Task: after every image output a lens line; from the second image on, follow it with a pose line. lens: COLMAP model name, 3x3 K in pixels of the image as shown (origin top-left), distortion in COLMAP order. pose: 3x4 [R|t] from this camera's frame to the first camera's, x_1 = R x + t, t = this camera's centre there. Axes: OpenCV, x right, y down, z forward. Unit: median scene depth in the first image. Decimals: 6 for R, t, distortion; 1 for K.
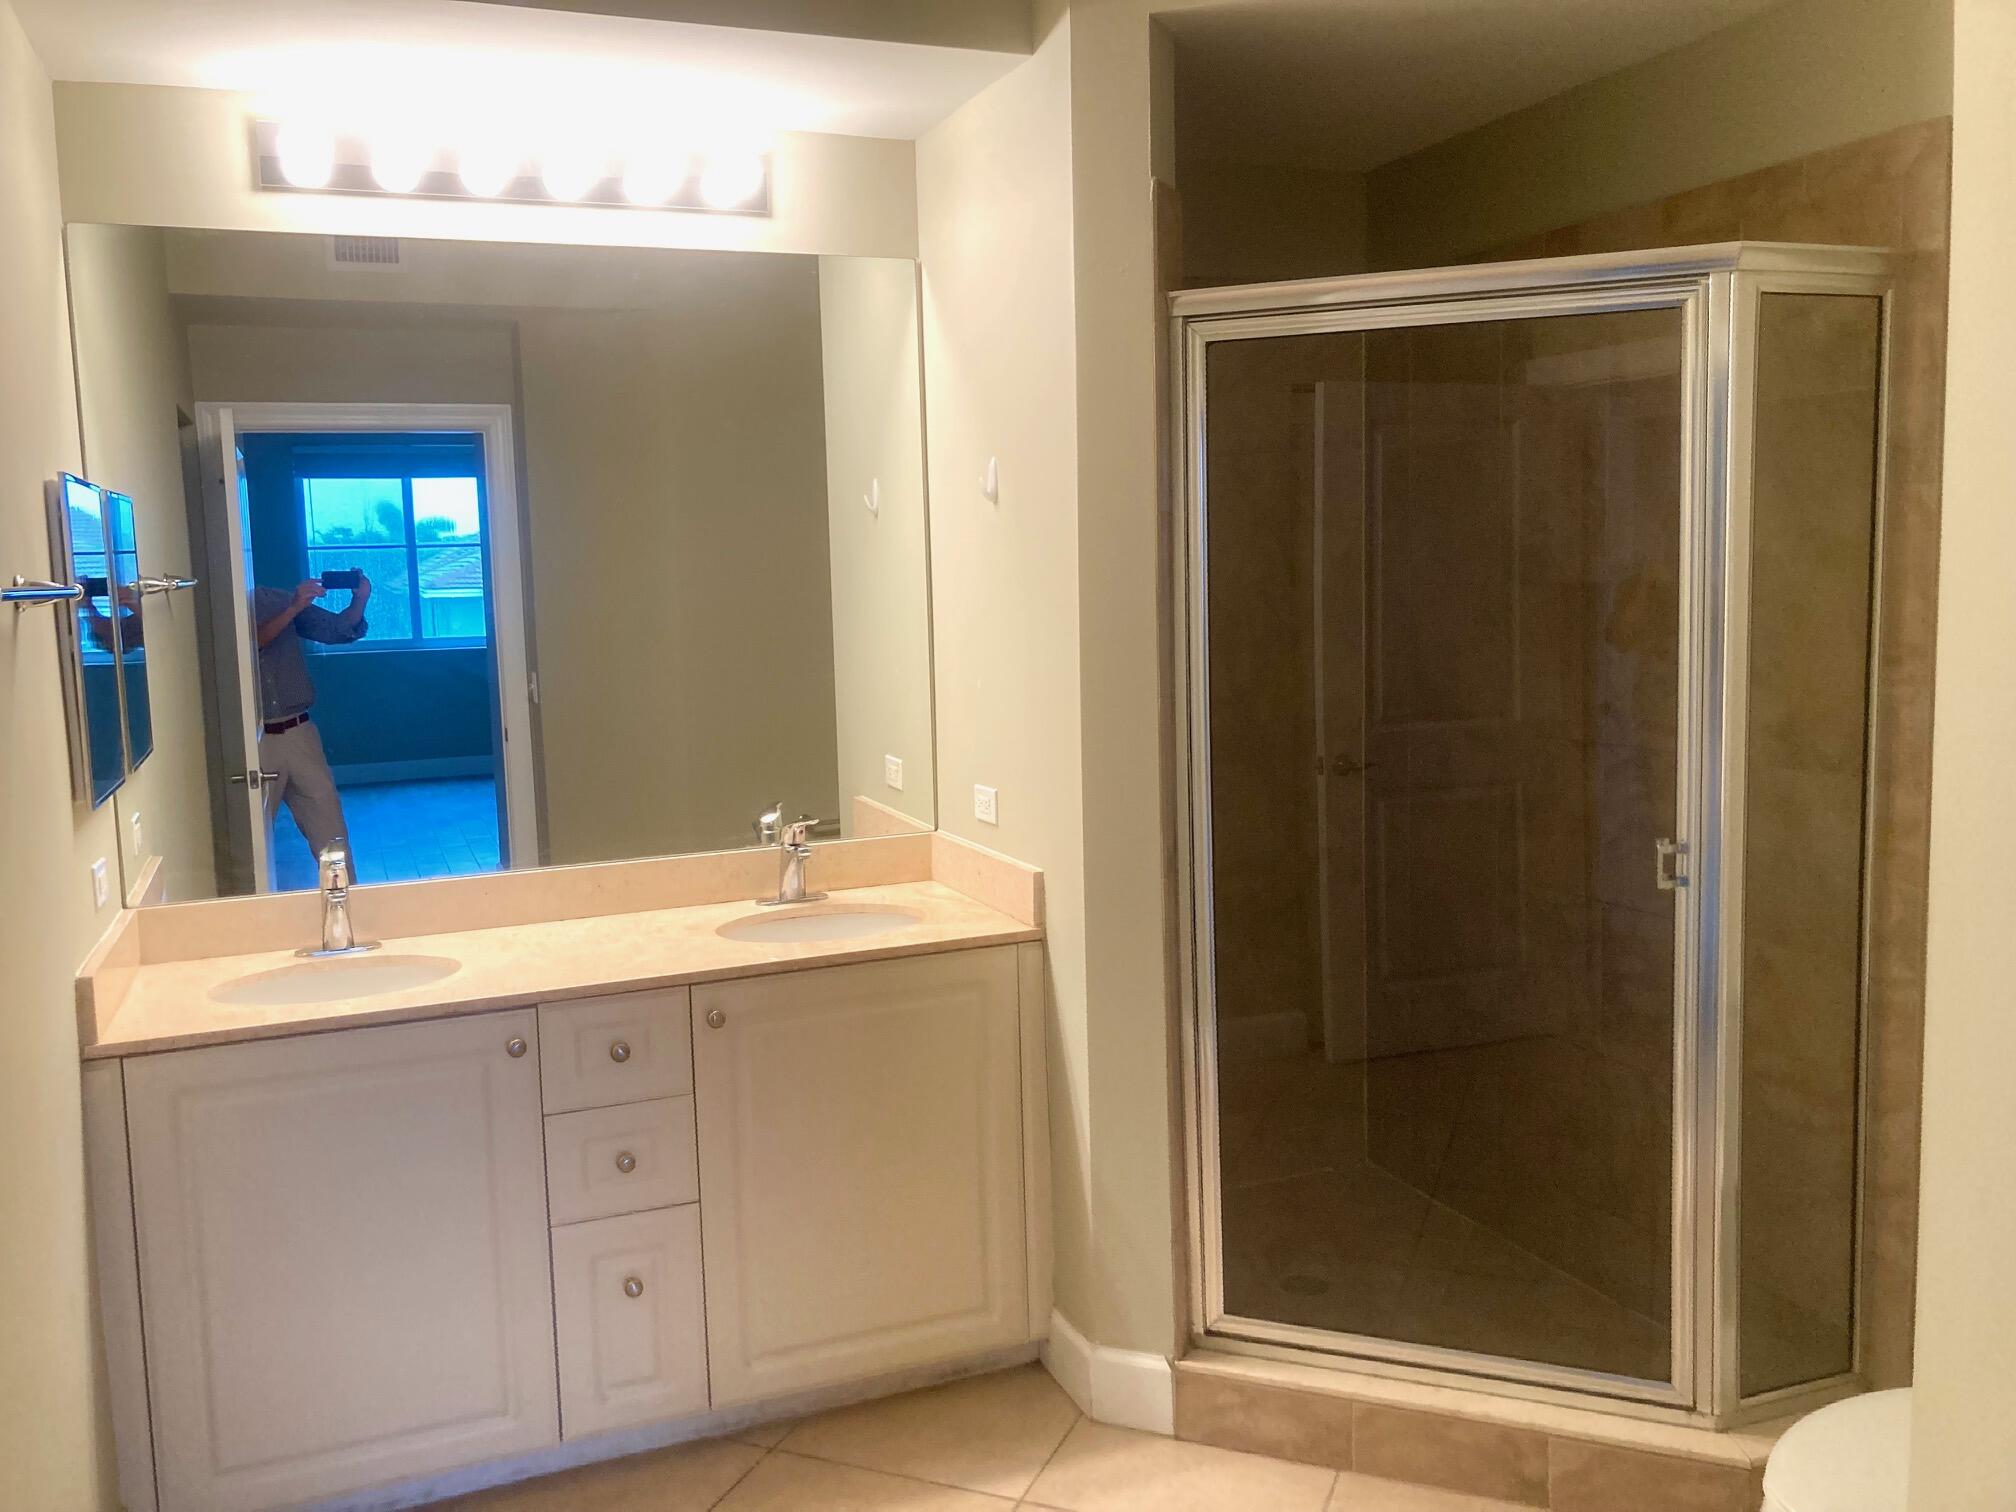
lens RADIAL K [[1663.9, 0, 1005.5], [0, 1663.9, 753.5], [0, 0, 1]] dist [0.012316, 0.000870]
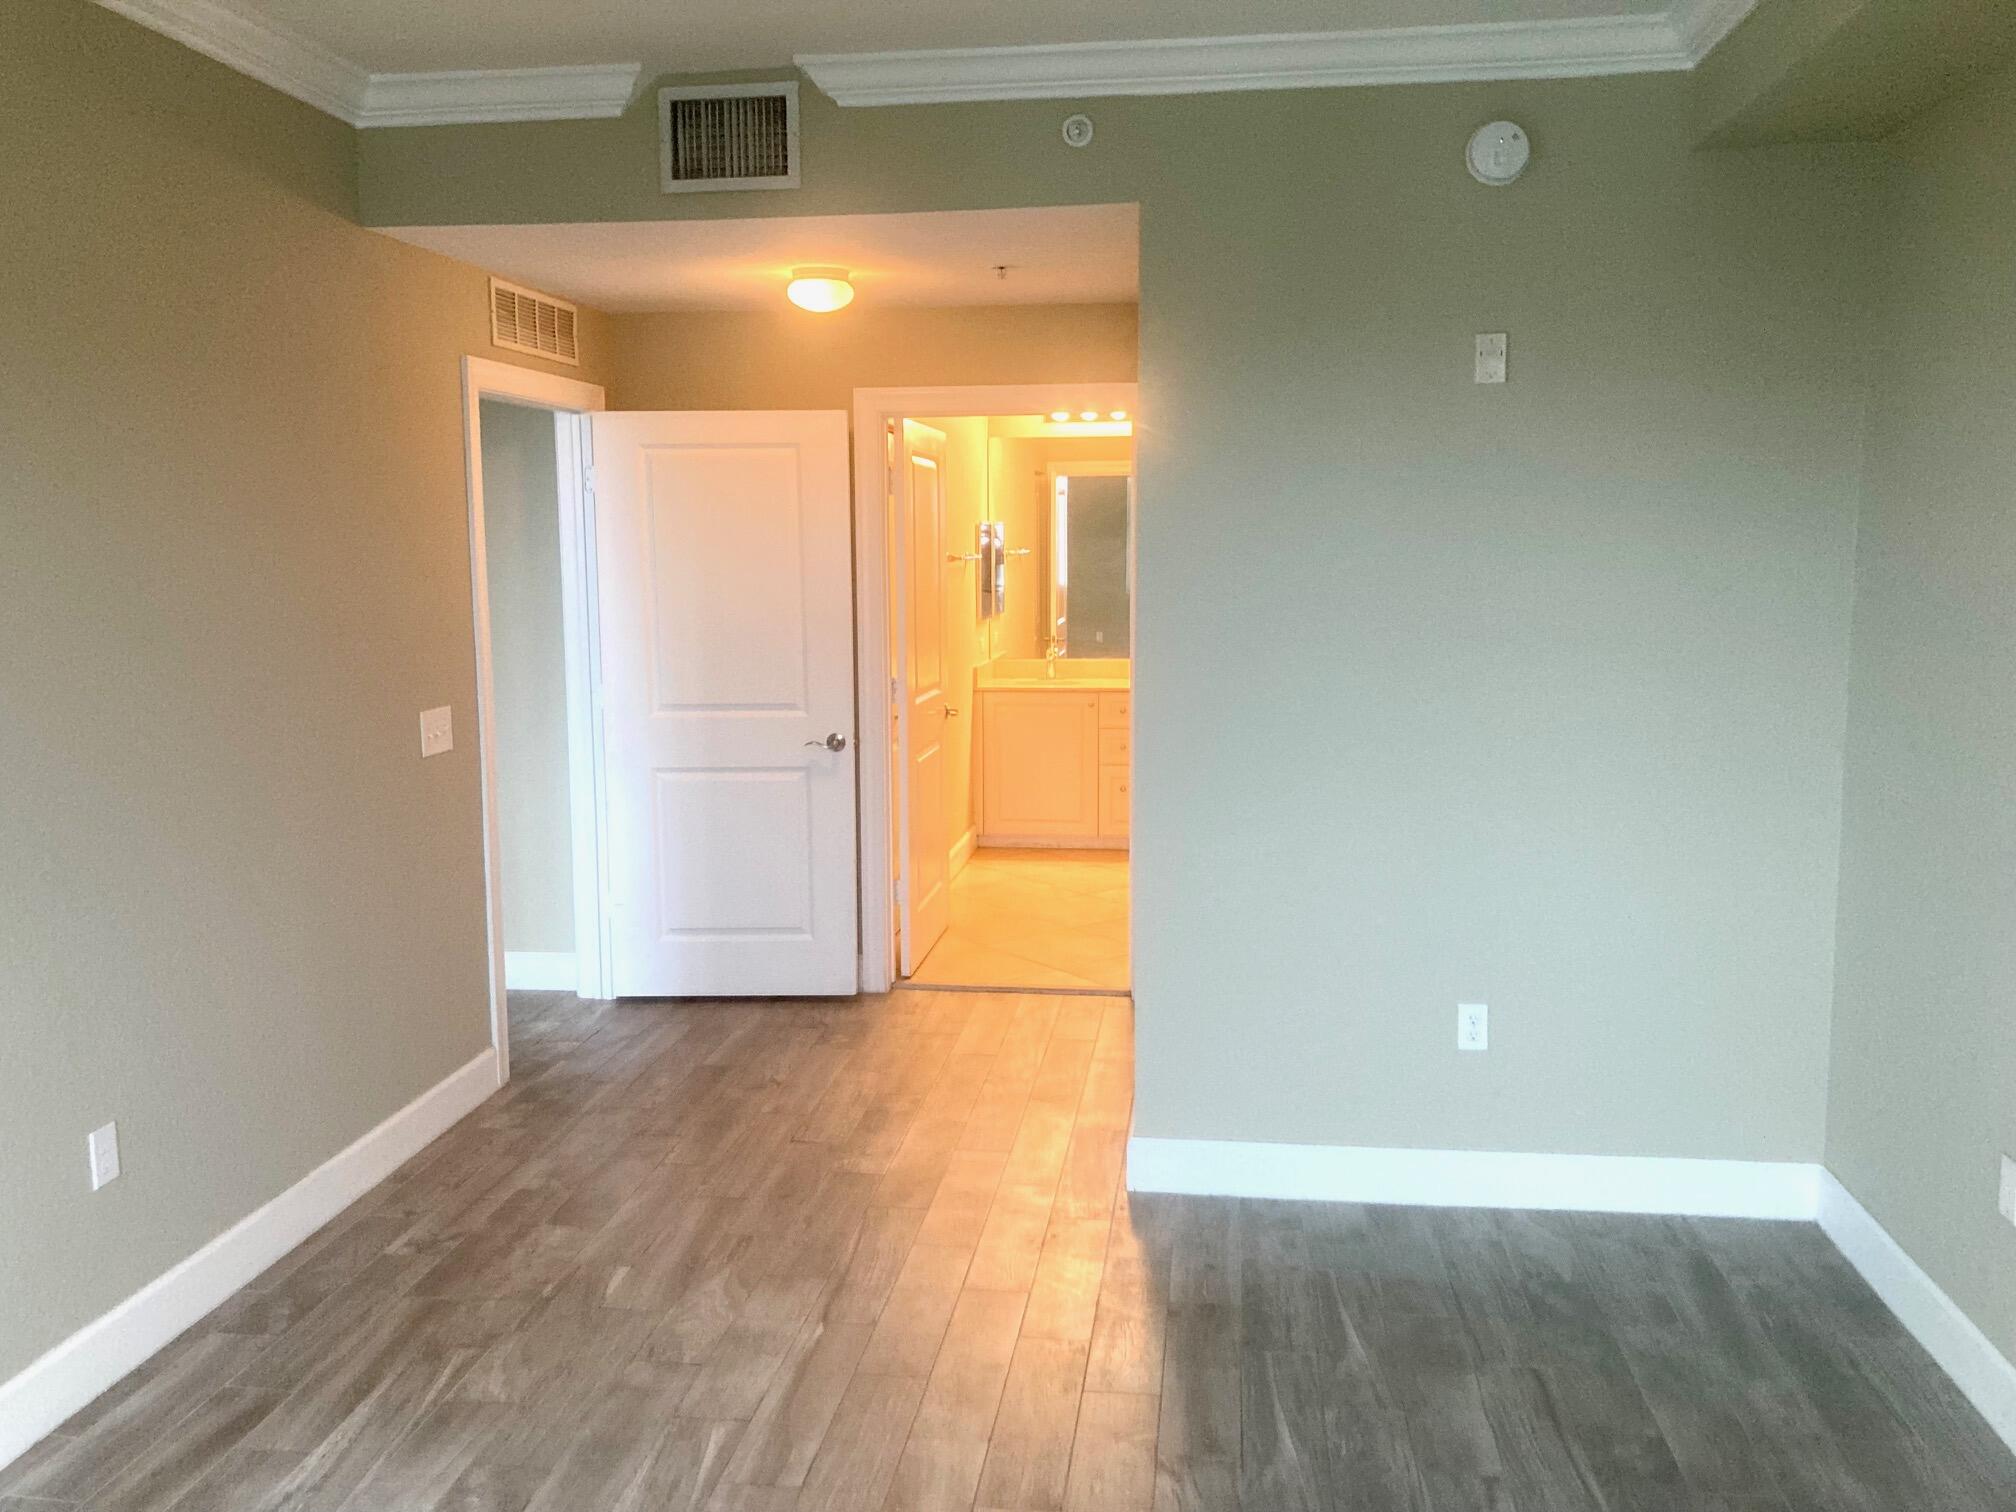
lens RADIAL K [[1663.9, 0, 1009.1], [0, 1663.9, 755.7], [0, 0, 1]] dist [0.012316, 0.000870]
pose [[0.869971, 0.077631, -0.486953, 1.112514], [-0.065888, 0.996975, 0.041227, 0.152033], [0.488681, -0.003782, 0.872454, -1.830228]]
